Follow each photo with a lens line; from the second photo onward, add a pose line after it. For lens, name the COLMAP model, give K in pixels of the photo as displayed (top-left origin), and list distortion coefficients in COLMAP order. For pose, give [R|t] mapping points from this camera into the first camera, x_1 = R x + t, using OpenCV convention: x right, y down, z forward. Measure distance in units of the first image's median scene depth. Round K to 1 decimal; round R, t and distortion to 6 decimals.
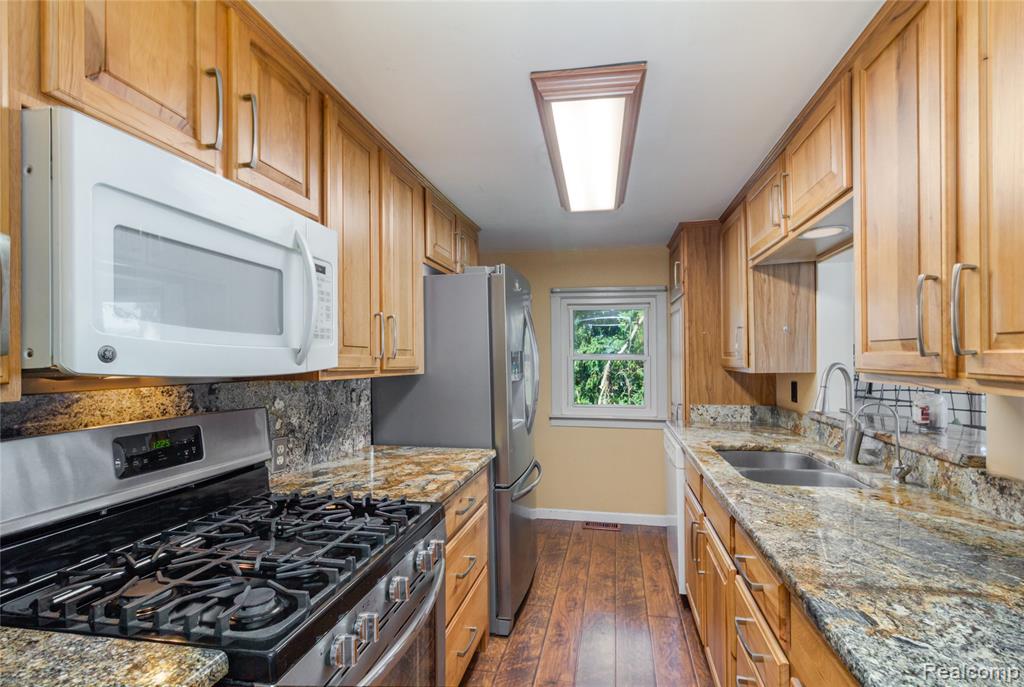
lens RADIAL K [[477.7, 0, 510.7], [0, 477.7, 351.1], [0, 0, 1]] dist [0.003309, -0.000876]
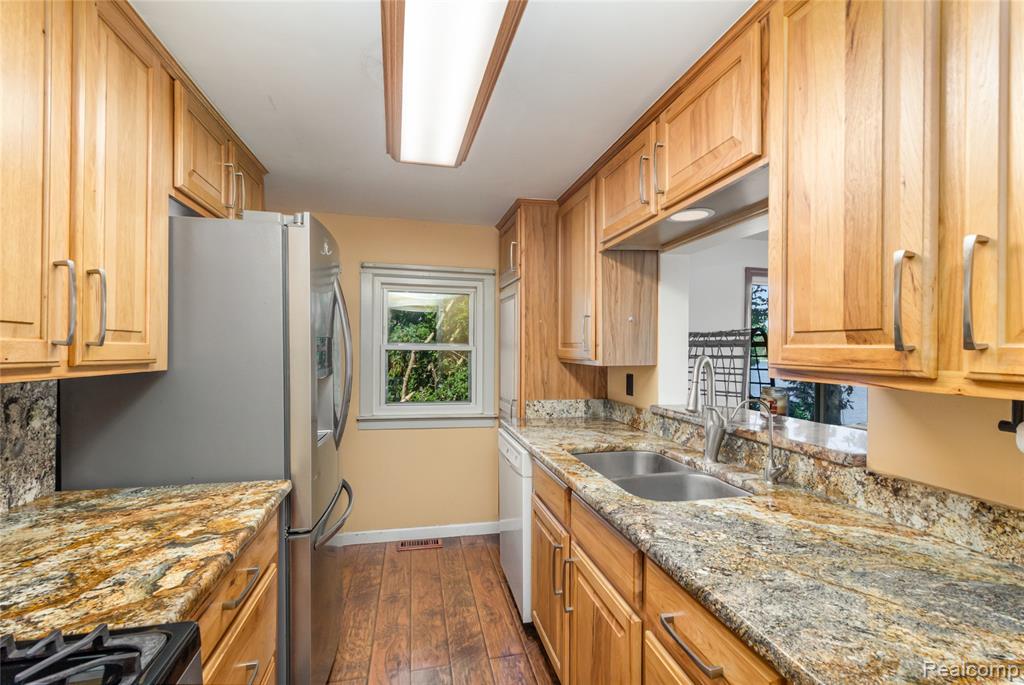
lens RADIAL K [[477.7, 0, 517.4], [0, 477.7, 340.5], [0, 0, 1]] dist [0.003309, -0.000876]
pose [[0.905335, 0.016715, 0.424370, -0.031621], [-0.016573, 0.999855, -0.004027, 0.003362], [-0.424375, -0.003387, 0.905480, 0.236765]]
